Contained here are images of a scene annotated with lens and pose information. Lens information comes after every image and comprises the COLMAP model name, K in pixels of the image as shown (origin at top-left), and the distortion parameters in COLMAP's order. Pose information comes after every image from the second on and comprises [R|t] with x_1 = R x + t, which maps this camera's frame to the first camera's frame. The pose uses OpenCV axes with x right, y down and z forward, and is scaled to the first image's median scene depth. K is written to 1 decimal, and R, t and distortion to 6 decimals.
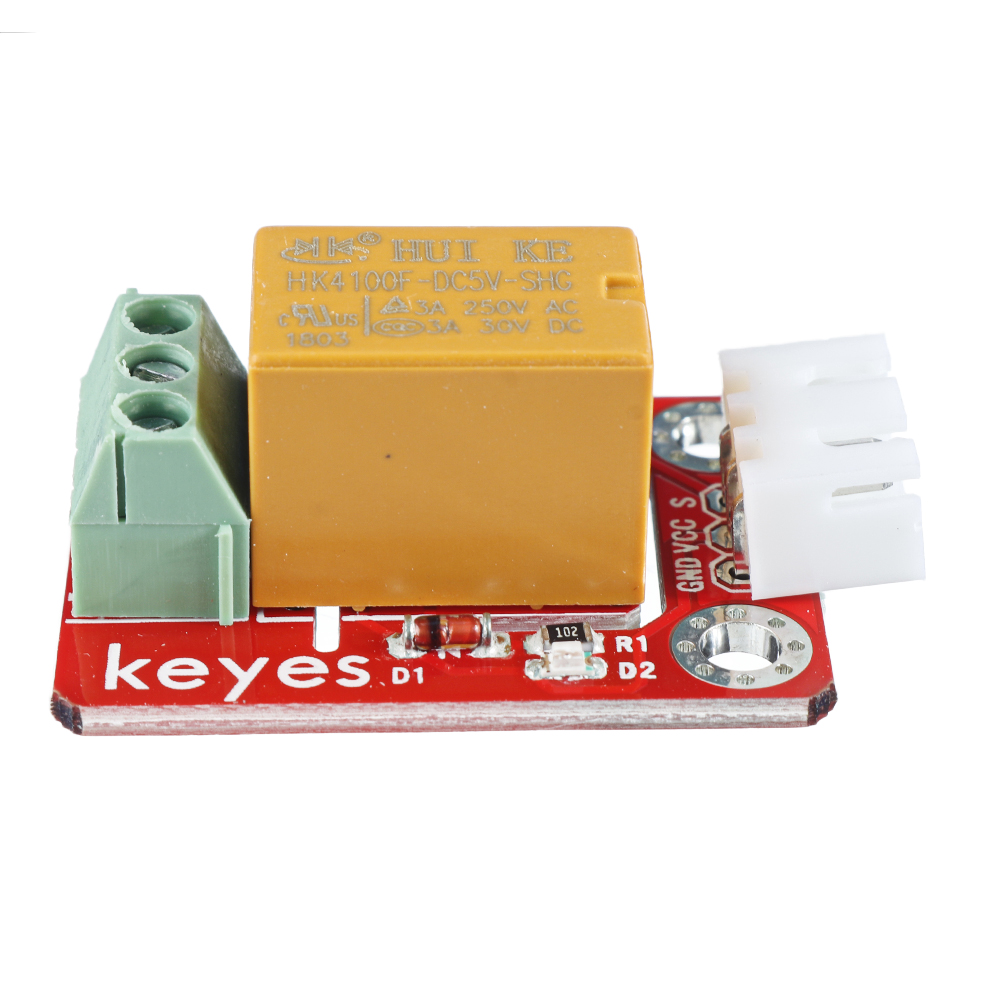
lens RADIAL K [[3664.6, 0, 500.0], [0, 3664.6, 500.0], [0, 0, 1]] dist [0.214361, -3.320925]
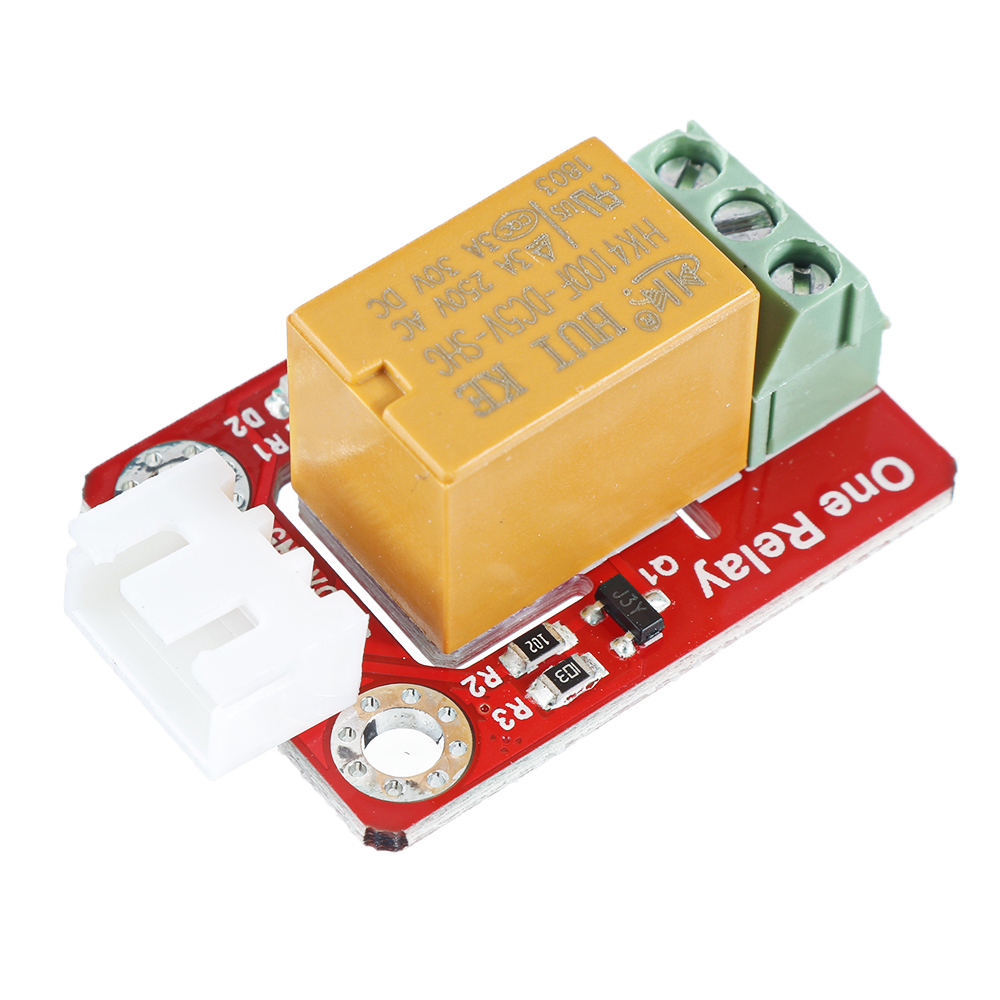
lens RADIAL K [[4016.2, 0, 388.6], [0, 4016.2, 438.2], [0, 0, 1]] dist [0.063650, 0.095656]
pose [[-0.821854, 0.446187, -0.354221, 0.419462], [-0.321449, 0.150148, 0.934947, -1.060494], [0.470347, 0.882254, 0.020027, 0.999227]]
